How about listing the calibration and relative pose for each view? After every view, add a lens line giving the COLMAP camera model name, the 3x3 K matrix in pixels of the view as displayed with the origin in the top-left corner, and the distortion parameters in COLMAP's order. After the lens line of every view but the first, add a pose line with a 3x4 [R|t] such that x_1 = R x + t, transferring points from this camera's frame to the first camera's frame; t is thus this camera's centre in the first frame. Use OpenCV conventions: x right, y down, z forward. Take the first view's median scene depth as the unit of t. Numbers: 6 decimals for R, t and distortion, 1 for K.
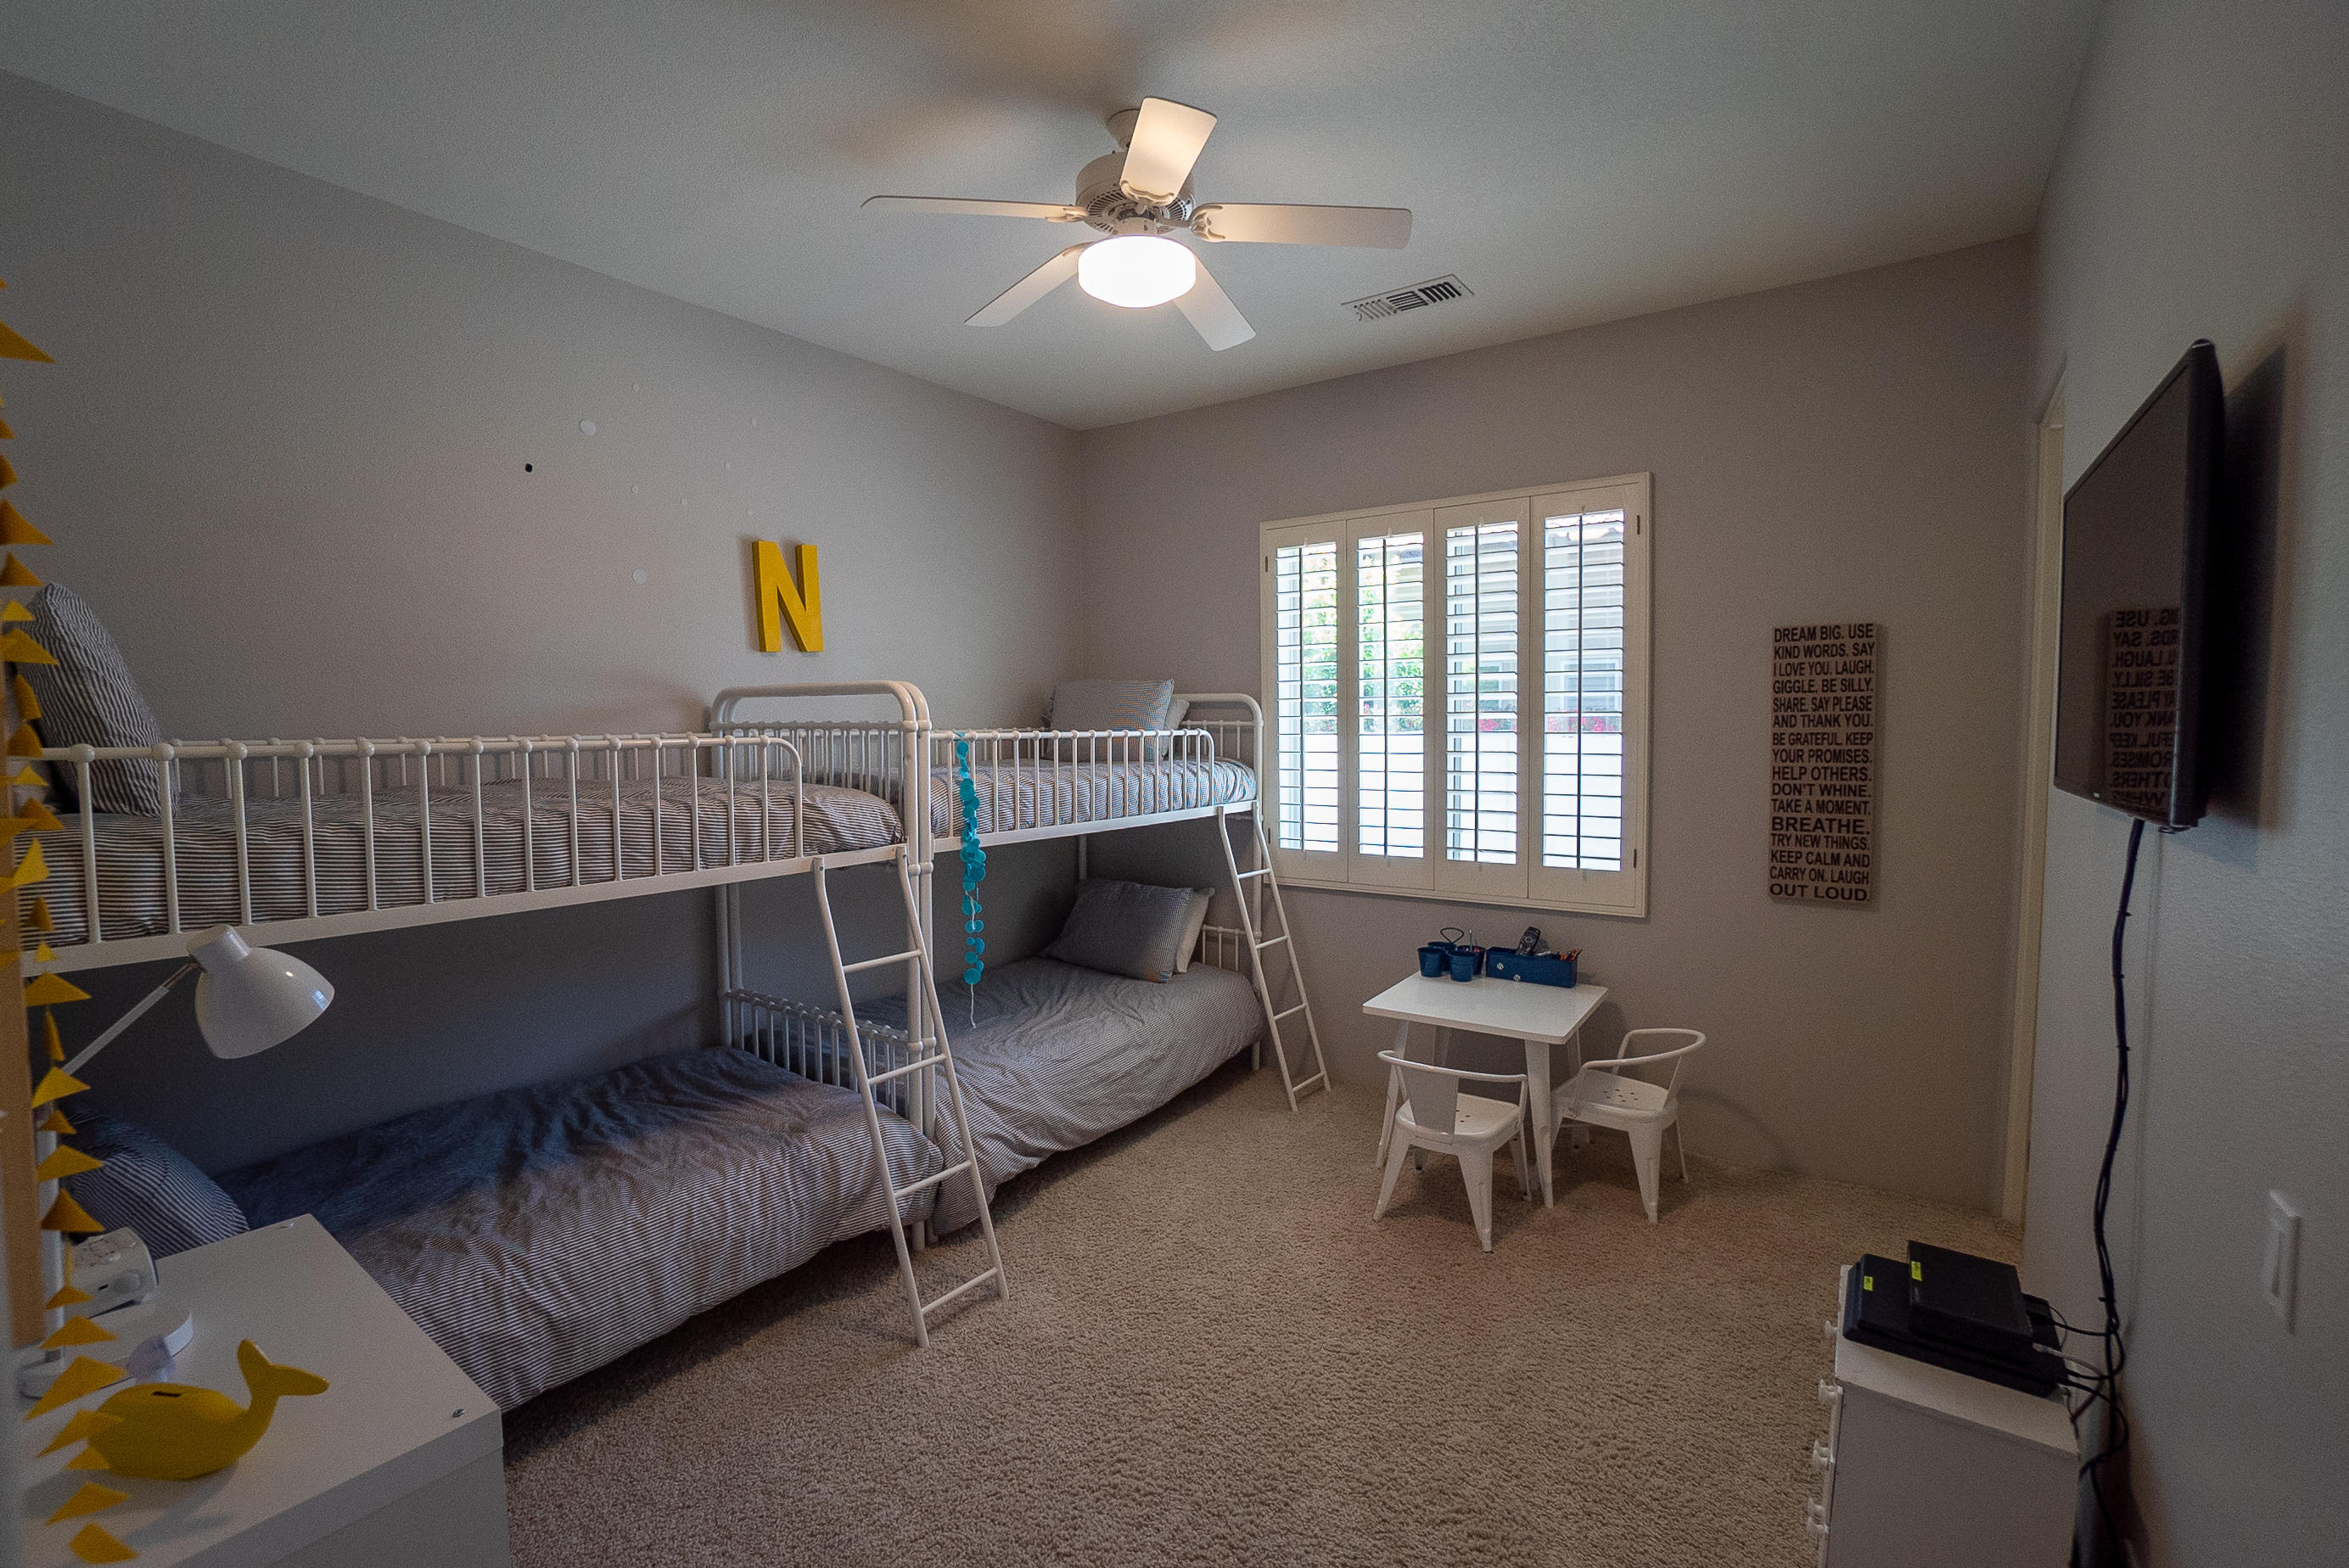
lens RADIAL K [[1040.8, 0, 1147.2], [0, 1040.8, 781.4], [0, 0, 1]] dist [-0.064315, 0.023934]
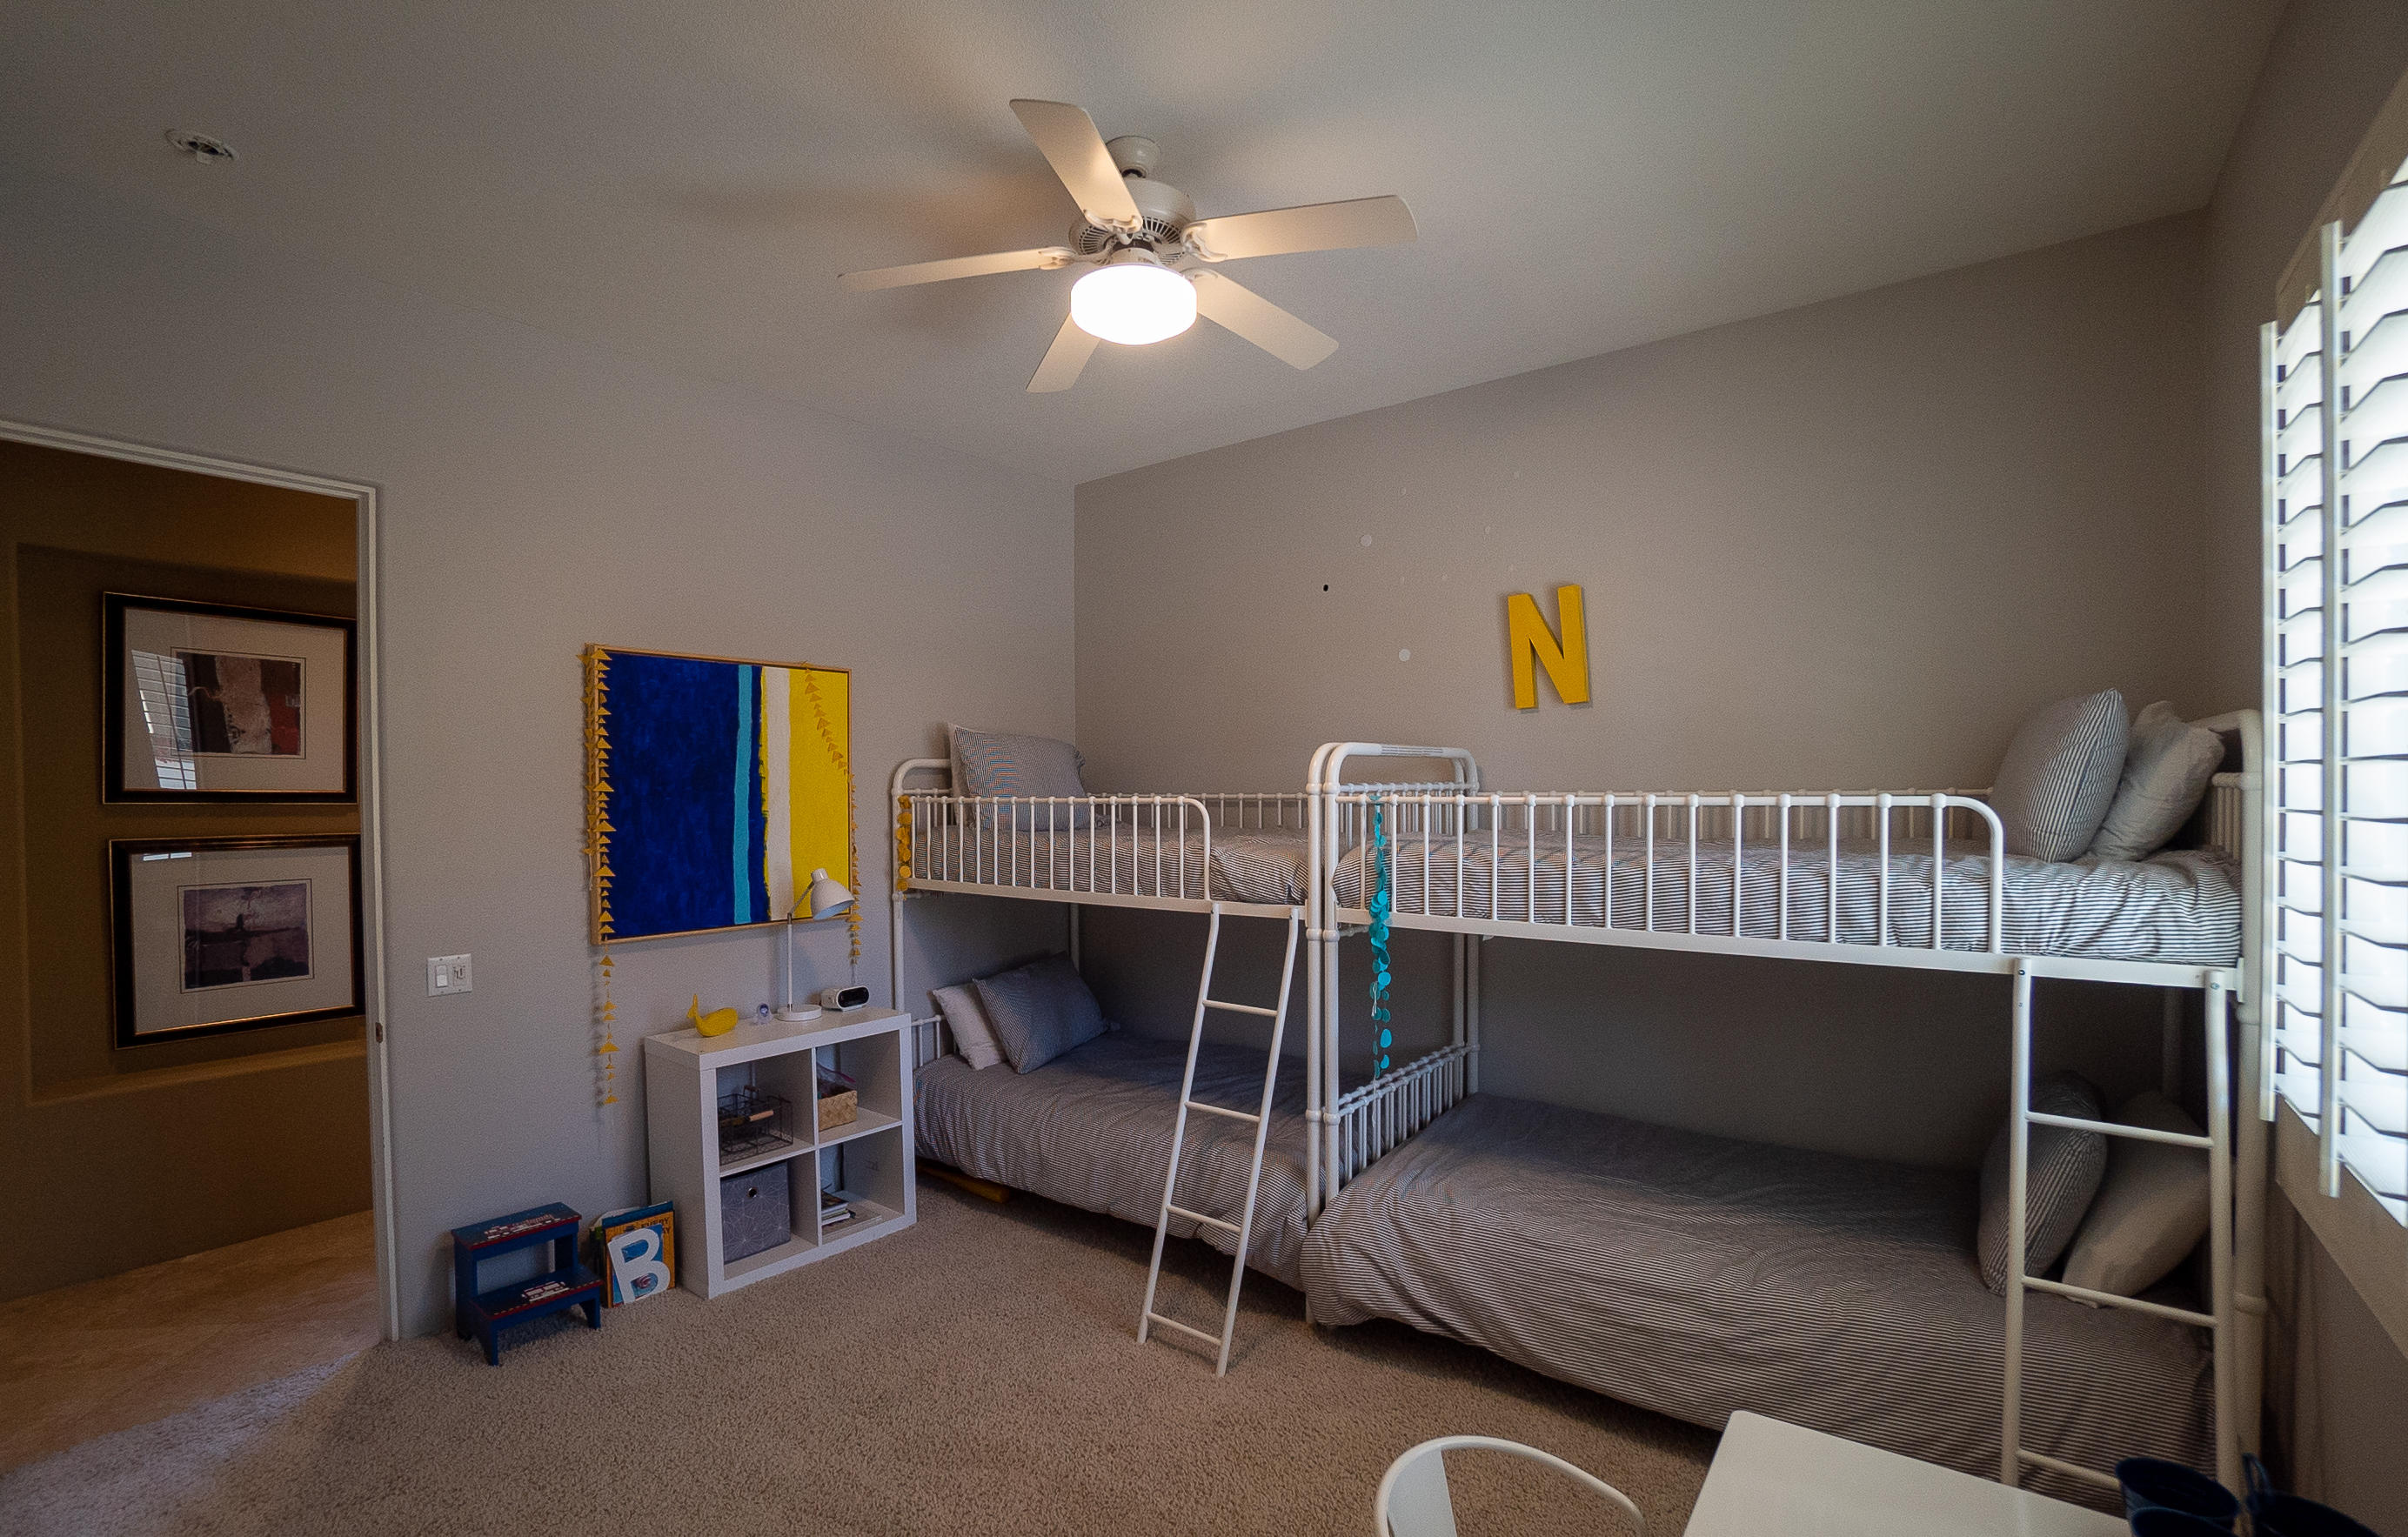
lens RADIAL K [[1038.5, 0, 1198.0], [0, 1038.5, 801.8], [0, 0, 1]] dist [-0.059337, 0.000002]
pose [[-0.014319, 0.020278, -0.999692, 0.706690], [-0.047966, 0.998629, 0.020943, -0.052057], [0.998746, 0.048251, -0.013327, 0.838096]]
